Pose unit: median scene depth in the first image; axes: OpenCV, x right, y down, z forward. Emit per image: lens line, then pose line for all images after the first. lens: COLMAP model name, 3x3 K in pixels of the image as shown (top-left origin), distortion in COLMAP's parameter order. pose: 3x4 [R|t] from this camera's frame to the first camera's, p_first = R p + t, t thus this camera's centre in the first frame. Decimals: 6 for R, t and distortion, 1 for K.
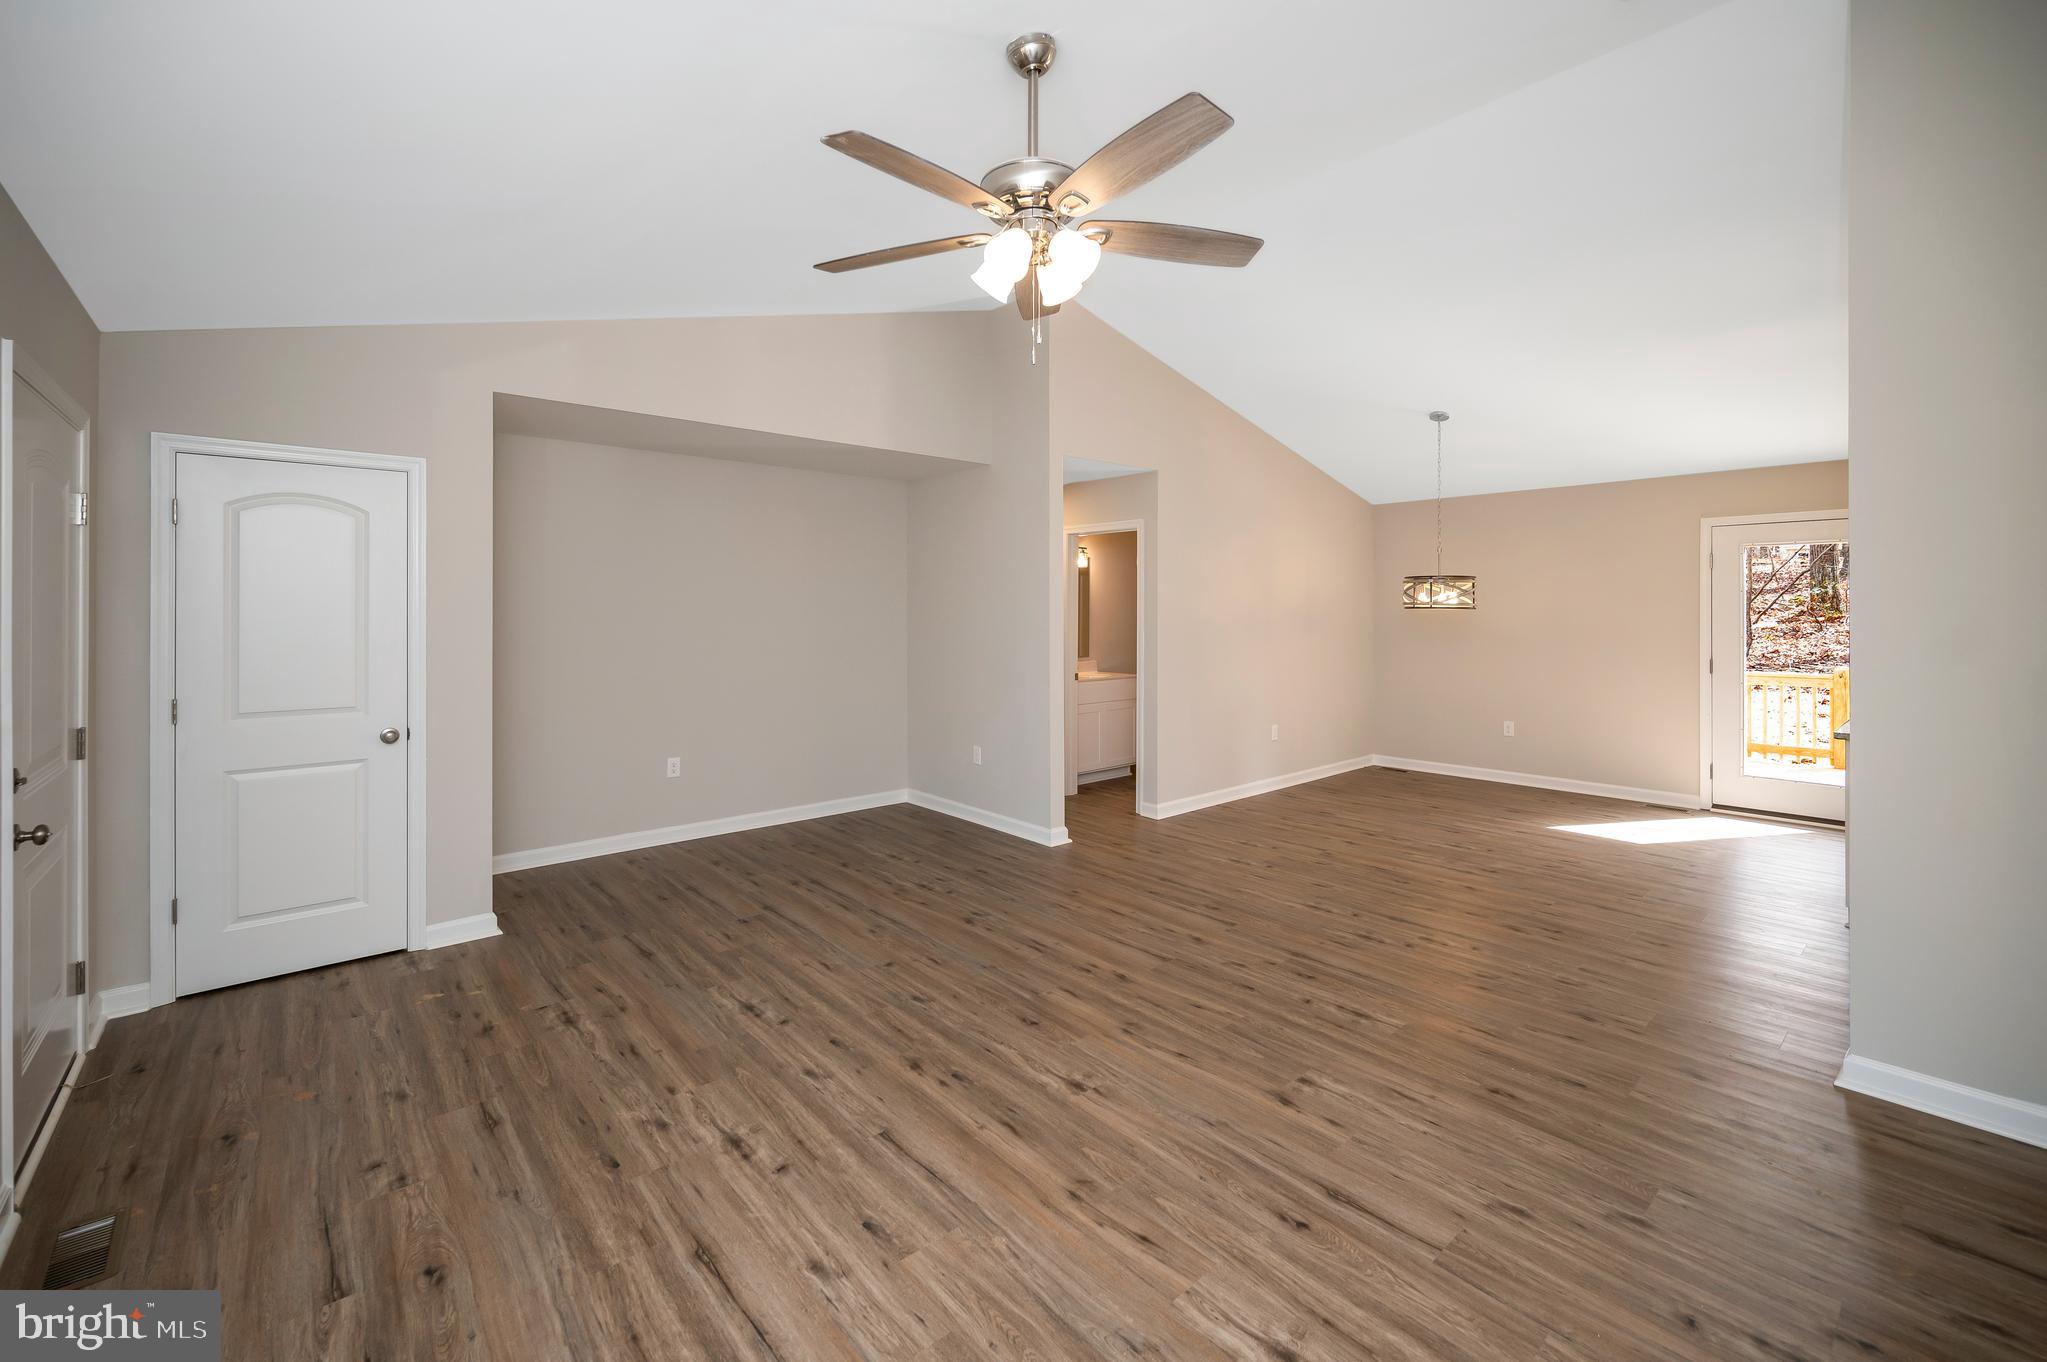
lens RADIAL K [[846.0, 0, 1014.5], [0, 846.0, 616.1], [0, 0, 1]] dist [-0.000255, 0.000055]
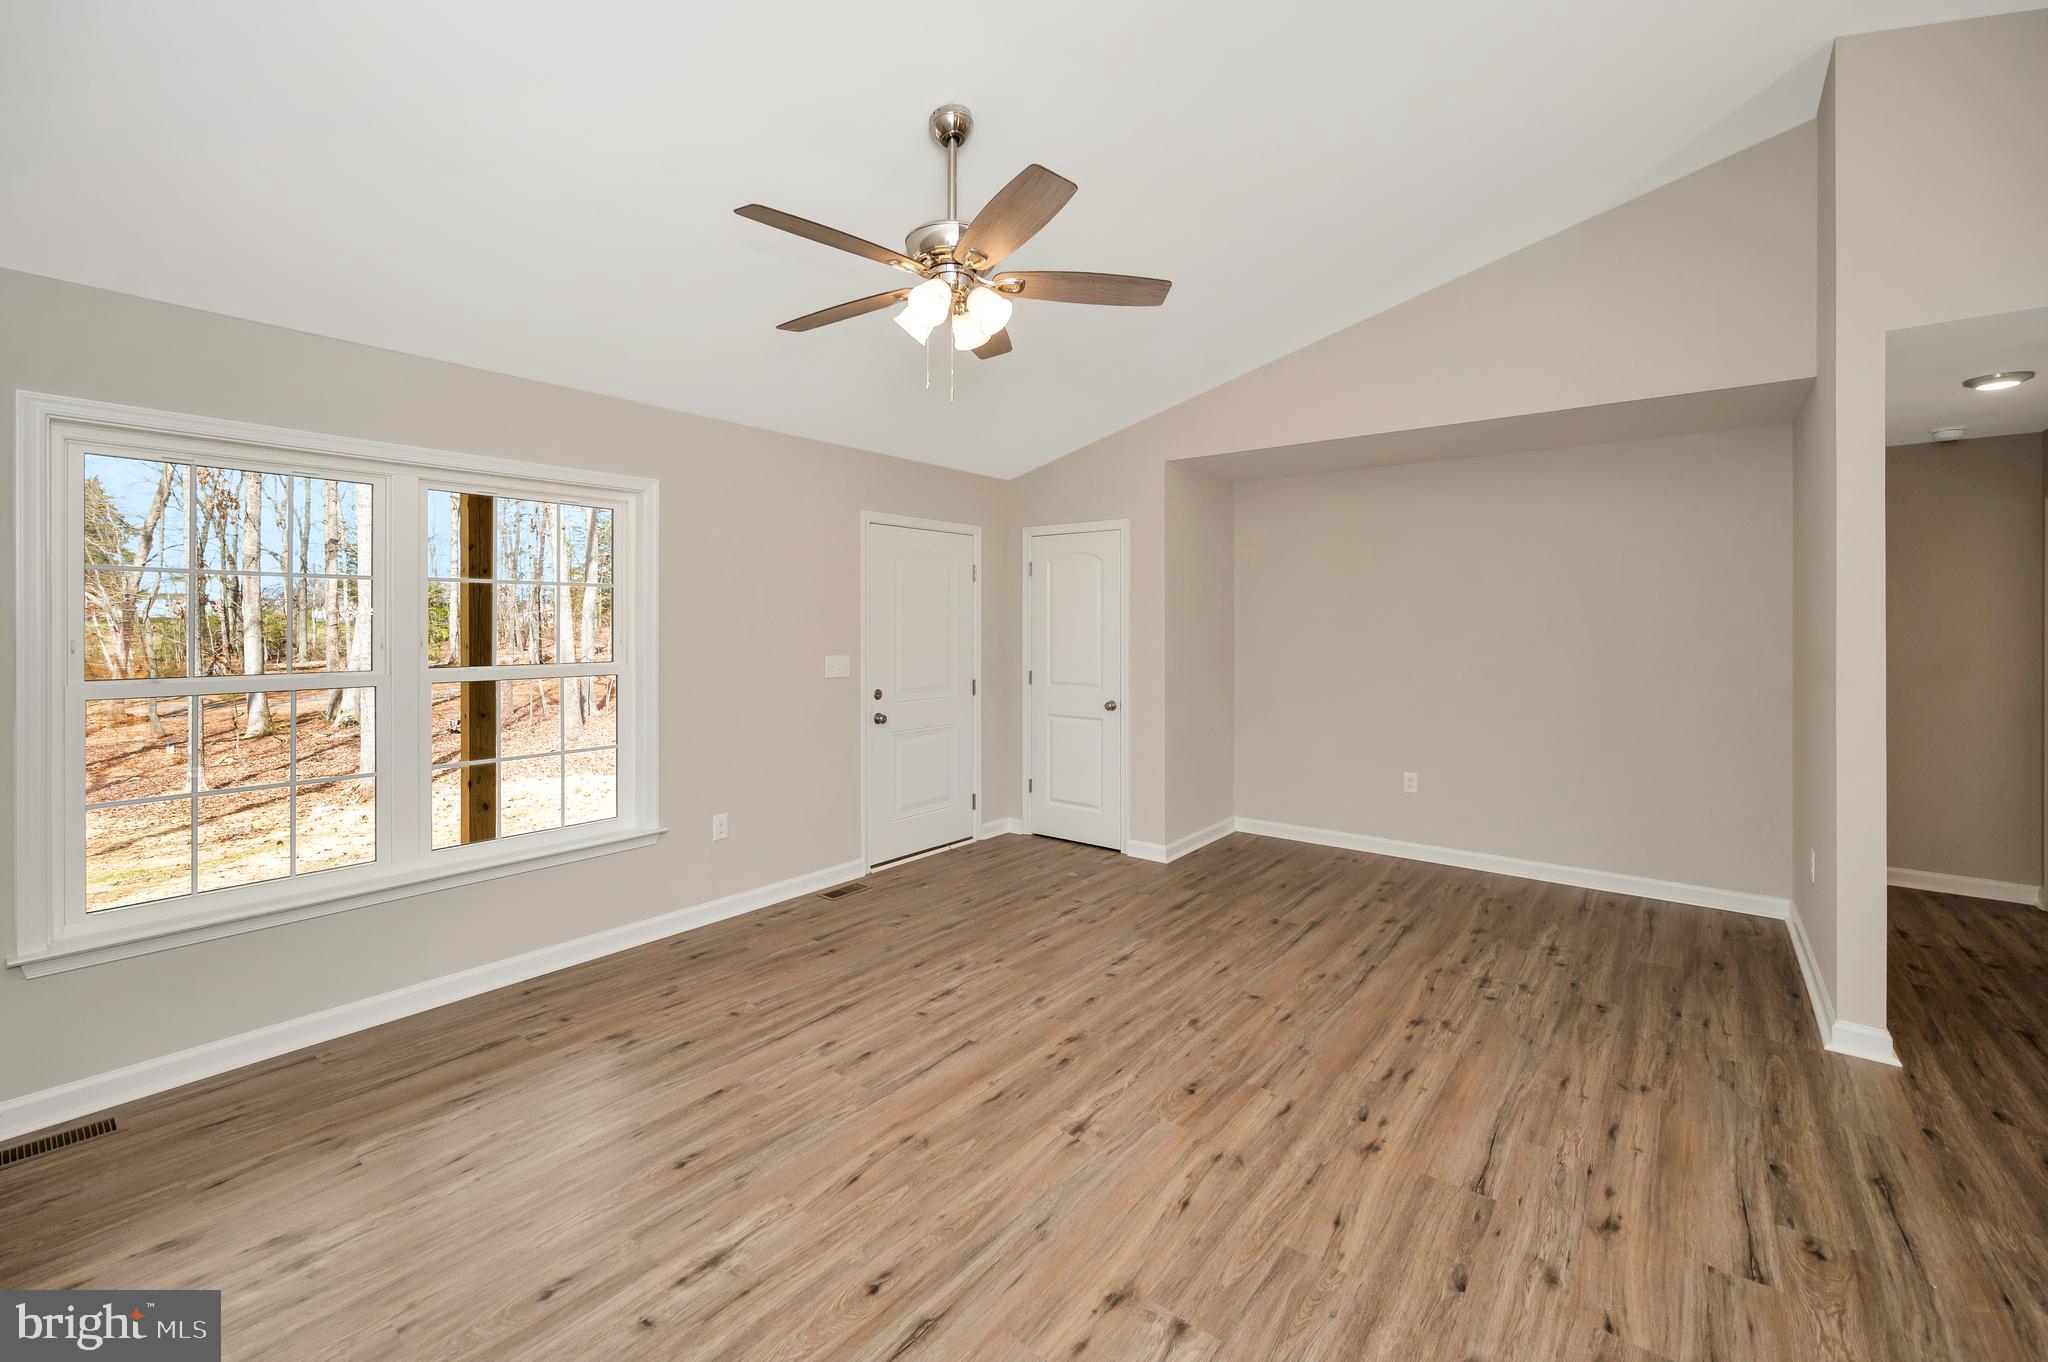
lens RADIAL K [[843.9, 0, 1024.0], [0, 843.9, 640.8], [0, 0, 1]] dist [-0.000630, 0.000149]
pose [[0.196609, 0.022913, -0.980214, 0.926800], [-0.008377, 0.999730, 0.021689, -0.008423], [0.980446, 0.003947, 0.196748, 0.717432]]
